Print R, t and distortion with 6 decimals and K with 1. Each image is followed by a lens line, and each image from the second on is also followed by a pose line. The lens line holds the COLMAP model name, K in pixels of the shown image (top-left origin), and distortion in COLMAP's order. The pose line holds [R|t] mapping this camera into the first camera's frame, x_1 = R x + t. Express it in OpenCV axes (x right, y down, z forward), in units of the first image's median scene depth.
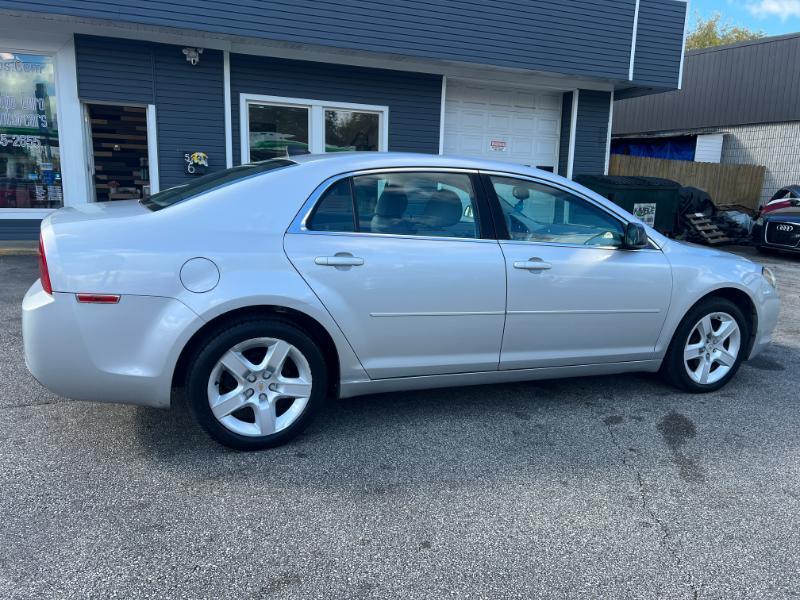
lens RADIAL K [[606.4, 0, 397.0], [0, 606.4, 296.7], [0, 0, 1]] dist [0.049410, -0.057486]
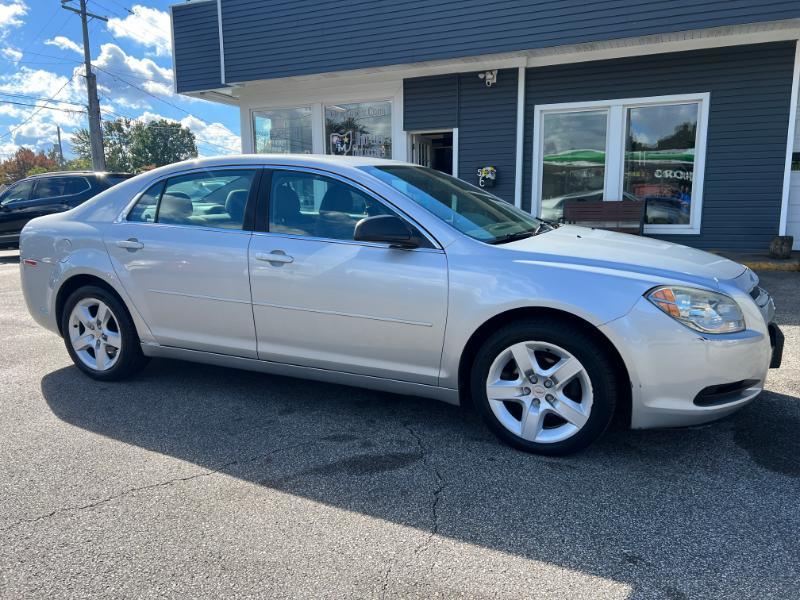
lens RADIAL K [[606.4, 0, 398.5], [0, 606.4, 298.7], [0, 0, 1]] dist [0.049410, -0.057486]
pose [[0.680368, 0.082533, -0.728208, 0.918881], [-0.100317, 0.994774, 0.019019, -0.020946], [0.725972, 0.060112, 0.685092, 0.396676]]
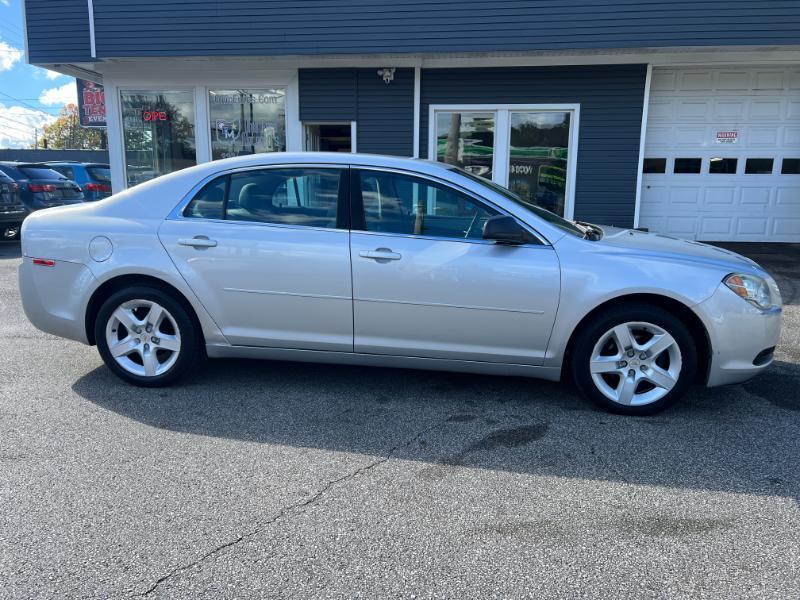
lens RADIAL K [[606.4, 0, 401.2], [0, 606.4, 299.0], [0, 0, 1]] dist [0.049410, -0.057486]
pose [[0.870620, 0.068991, -0.487094, 0.645924], [-0.072558, 0.997297, 0.011566, 0.007764], [0.486575, 0.025273, 0.873273, 0.094221]]
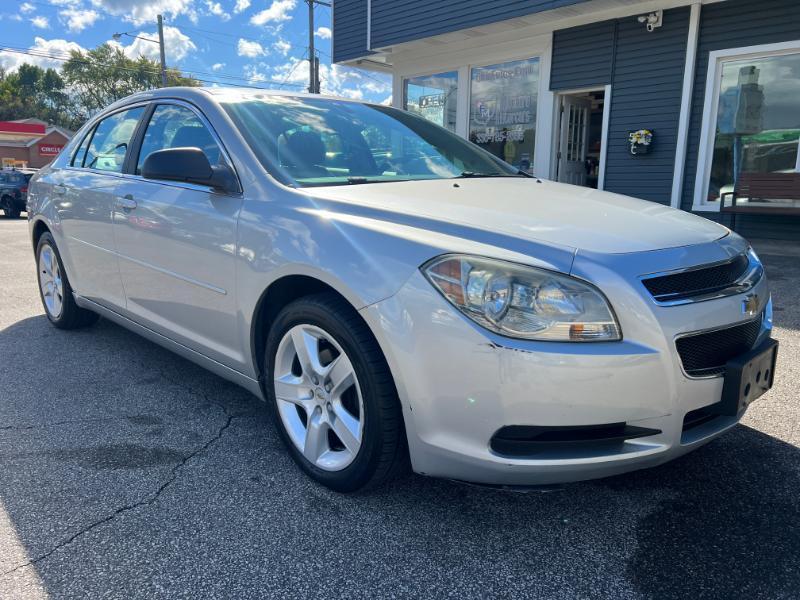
lens RADIAL K [[606.4, 0, 399.4], [0, 606.4, 298.2], [0, 0, 1]] dist [0.049410, -0.057486]
pose [[0.373531, 0.151512, -0.915160, 0.995373], [-0.162126, 0.982049, 0.096413, -0.055657], [0.913340, 0.112358, 0.391390, 0.866189]]
